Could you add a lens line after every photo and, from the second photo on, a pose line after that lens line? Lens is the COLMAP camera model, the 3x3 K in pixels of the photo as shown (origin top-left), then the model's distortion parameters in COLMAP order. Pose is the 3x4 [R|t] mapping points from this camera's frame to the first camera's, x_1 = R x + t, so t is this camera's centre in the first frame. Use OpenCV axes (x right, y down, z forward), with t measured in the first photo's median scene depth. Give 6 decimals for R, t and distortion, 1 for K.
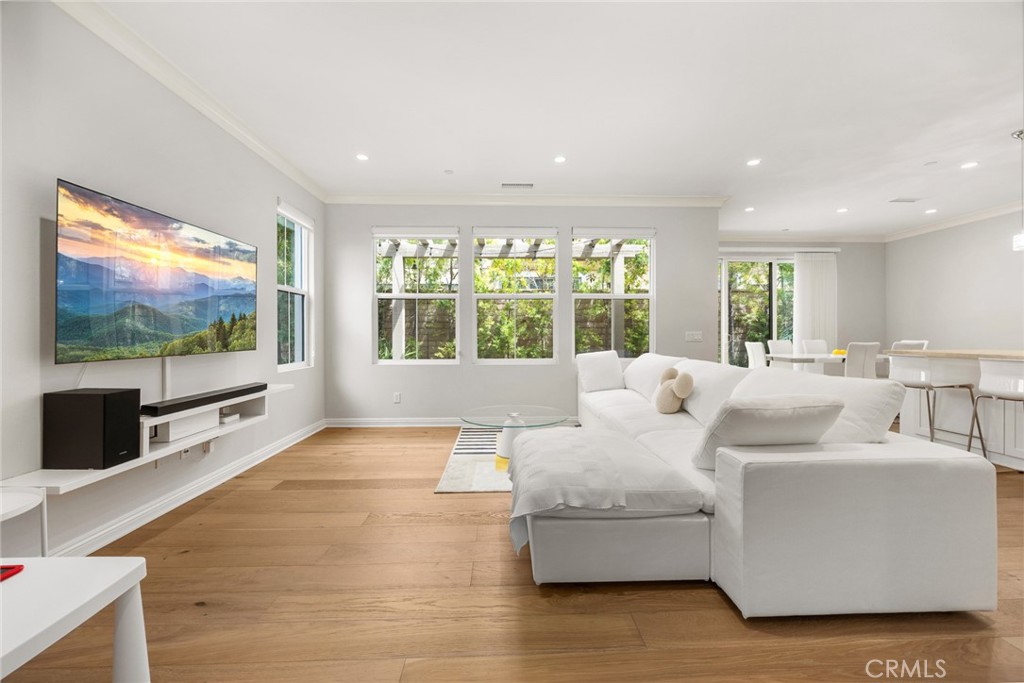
lens RADIAL K [[398.7, 0, 513.4], [0, 398.7, 333.3], [0, 0, 1]] dist [0.001492, -0.000495]
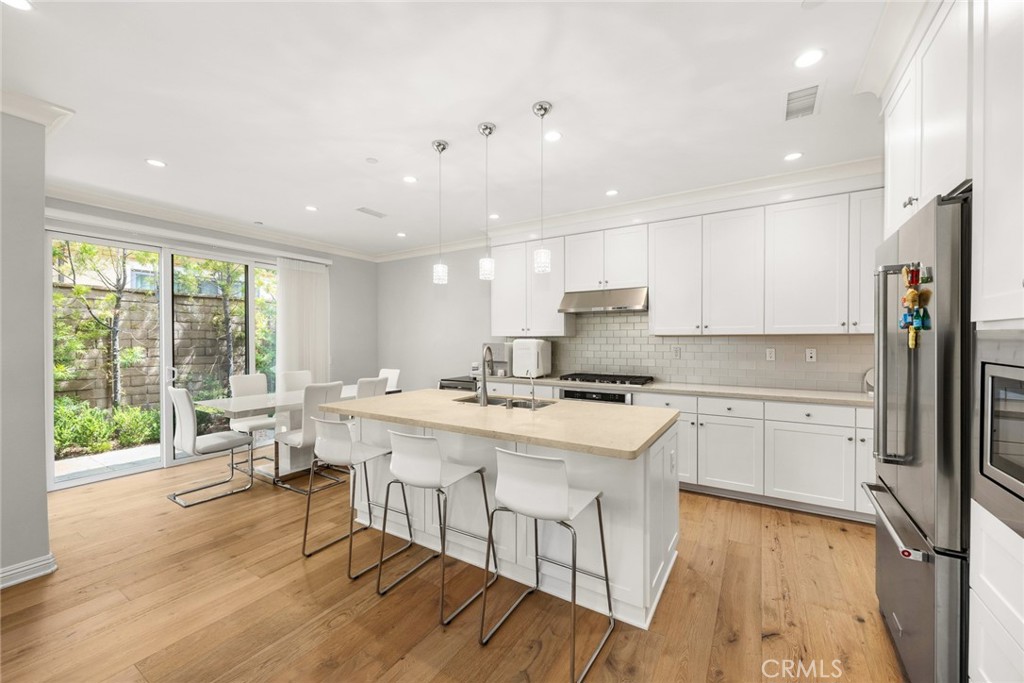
lens RADIAL K [[398.7, 0, 503.3], [0, 398.7, 340.4], [0, 0, 1]] dist [0.001492, -0.000495]
pose [[0.564665, -0.003242, 0.825314, 0.681690], [0.003961, 0.999991, 0.001219, -0.087509], [-0.825311, 0.002580, 0.564673, 0.430981]]
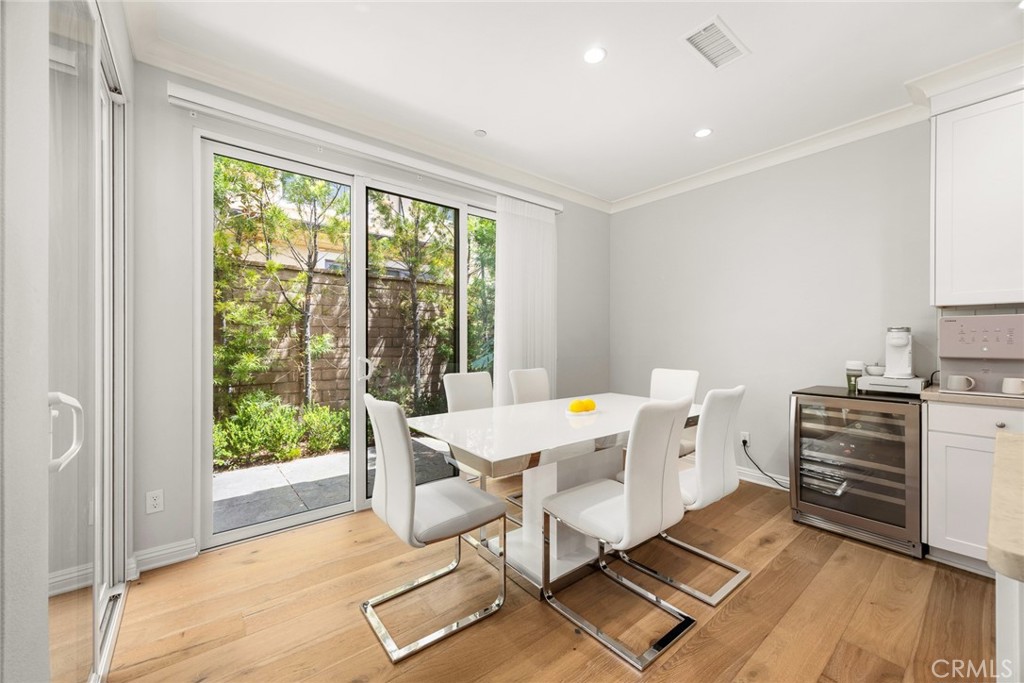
lens RADIAL K [[398.7, 0, 518.6], [0, 398.7, 340.1], [0, 0, 1]] dist [0.001492, -0.000495]
pose [[0.788093, 0.002737, 0.615551, 0.900955], [-0.002189, 0.999996, -0.001644, -0.033654], [-0.615553, -0.000052, 0.788096, 1.264515]]
